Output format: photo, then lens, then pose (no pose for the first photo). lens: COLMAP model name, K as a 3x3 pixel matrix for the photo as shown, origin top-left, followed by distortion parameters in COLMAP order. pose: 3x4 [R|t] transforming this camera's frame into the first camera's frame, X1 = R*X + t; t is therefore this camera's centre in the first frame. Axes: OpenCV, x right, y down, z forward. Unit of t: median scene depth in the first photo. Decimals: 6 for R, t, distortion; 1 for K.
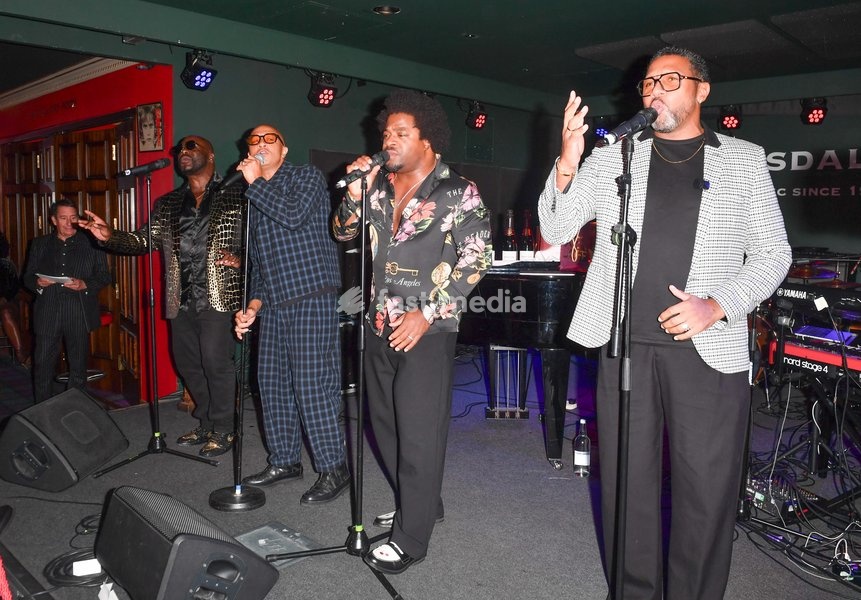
lens RADIAL K [[785.5, 0, 430.5], [0, 785.5, 300.0], [0, 0, 1]] dist [-0.049168, 0.000451]
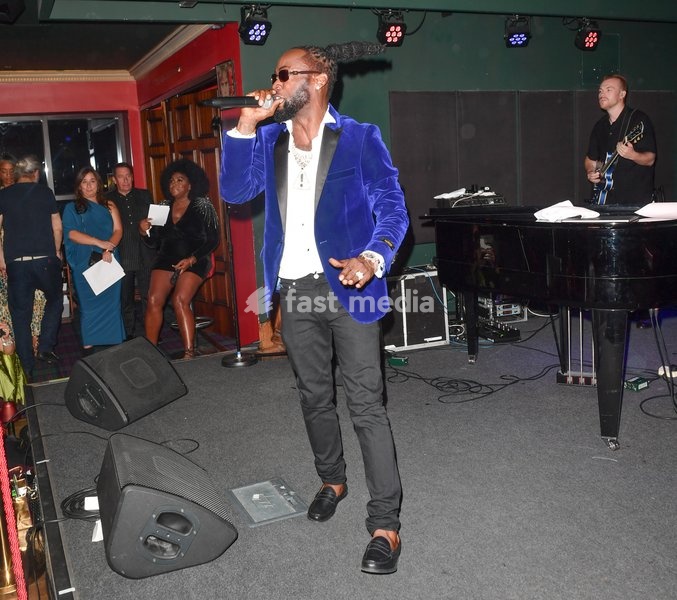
lens RADIAL K [[791.3, 0, 338.5], [0, 791.3, 300.0], [0, 0, 1]] dist [-0.027836, -0.050100]
pose [[0.908934, 0.016865, -0.416599, 0.254002], [0.016823, 0.996885, 0.077060, -0.019074], [0.416600, -0.077051, 0.905819, 0.109443]]
